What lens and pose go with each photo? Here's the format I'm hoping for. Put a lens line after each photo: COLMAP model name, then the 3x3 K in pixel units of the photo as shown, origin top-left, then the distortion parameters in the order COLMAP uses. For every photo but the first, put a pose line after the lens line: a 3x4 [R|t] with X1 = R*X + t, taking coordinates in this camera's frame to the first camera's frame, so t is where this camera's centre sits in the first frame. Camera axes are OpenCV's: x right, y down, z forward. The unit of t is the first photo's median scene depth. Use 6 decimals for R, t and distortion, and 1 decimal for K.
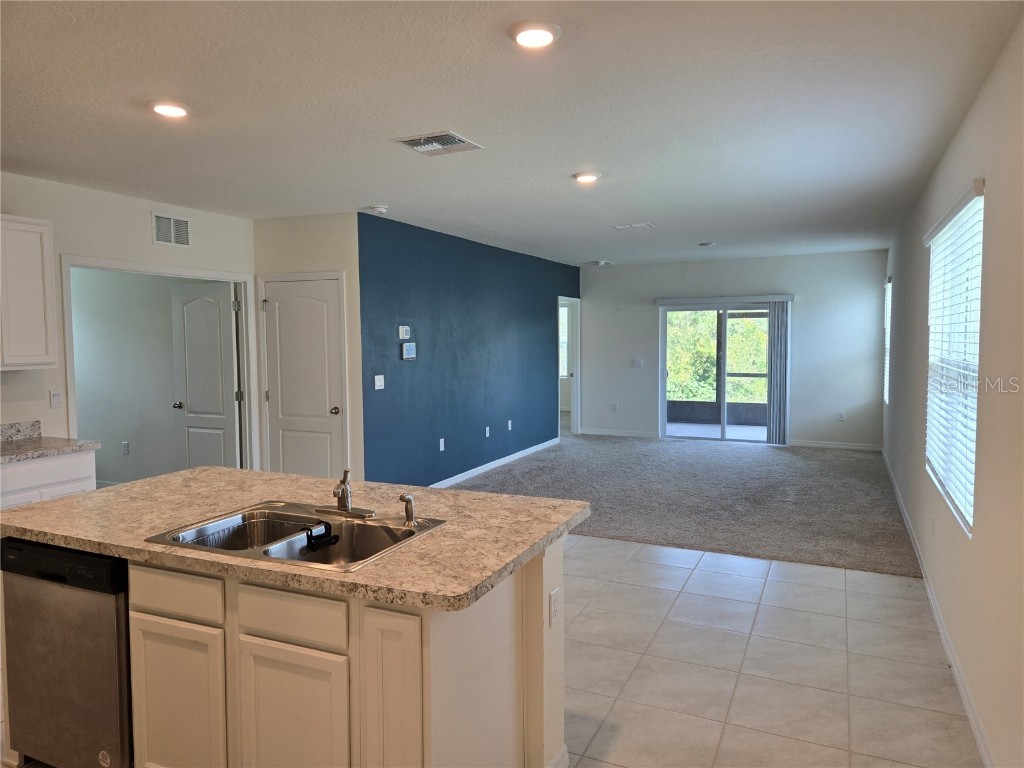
lens RADIAL K [[697.3, 0, 514.2], [0, 697.3, 385.2], [0, 0, 1]] dist [0.062496, -0.049381]
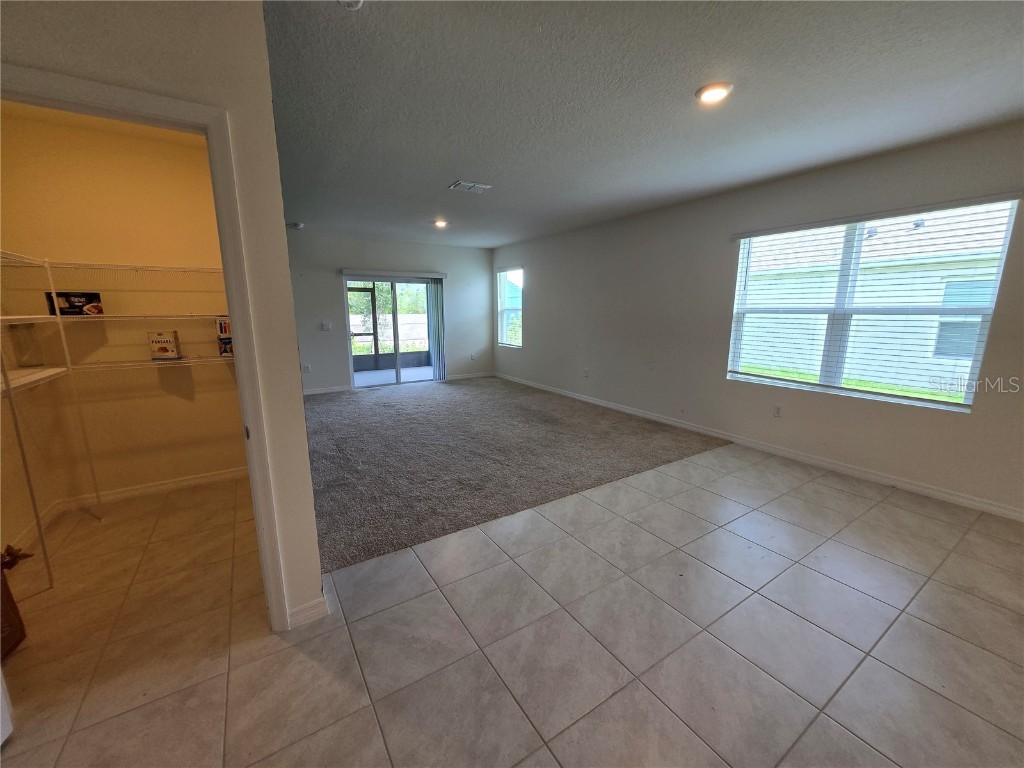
lens RADIAL K [[404.5, 0, 518.9], [0, 404.5, 377.0], [0, 0, 1]] dist [-0.003112, 0.000382]
pose [[0.531054, -0.129925, 0.837318, -0.230177], [0.047014, 0.991170, 0.123980, -0.013452], [-0.846032, -0.026475, 0.532474, 0.431862]]
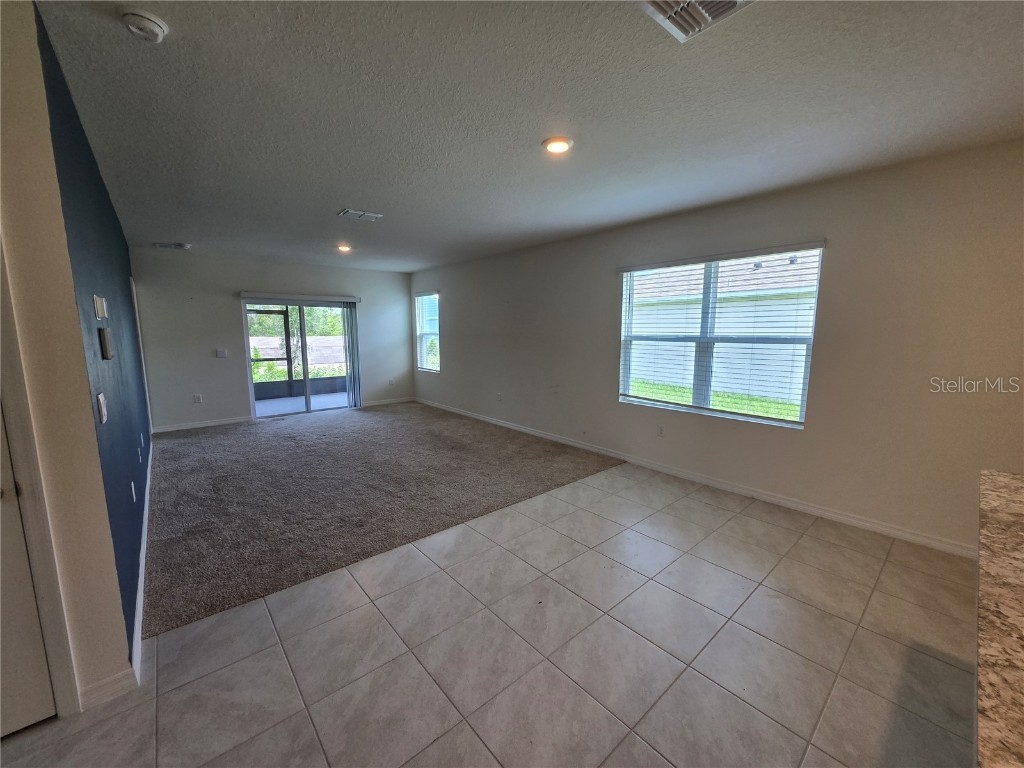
lens RADIAL K [[404.5, 0, 521.4], [0, 404.5, 375.0], [0, 0, 1]] dist [-0.003112, 0.000382]
pose [[0.401862, -0.090004, 0.911266, -0.209515], [0.051105, 0.995811, 0.075817, -0.018272], [-0.914273, 0.016102, 0.404778, 0.387117]]
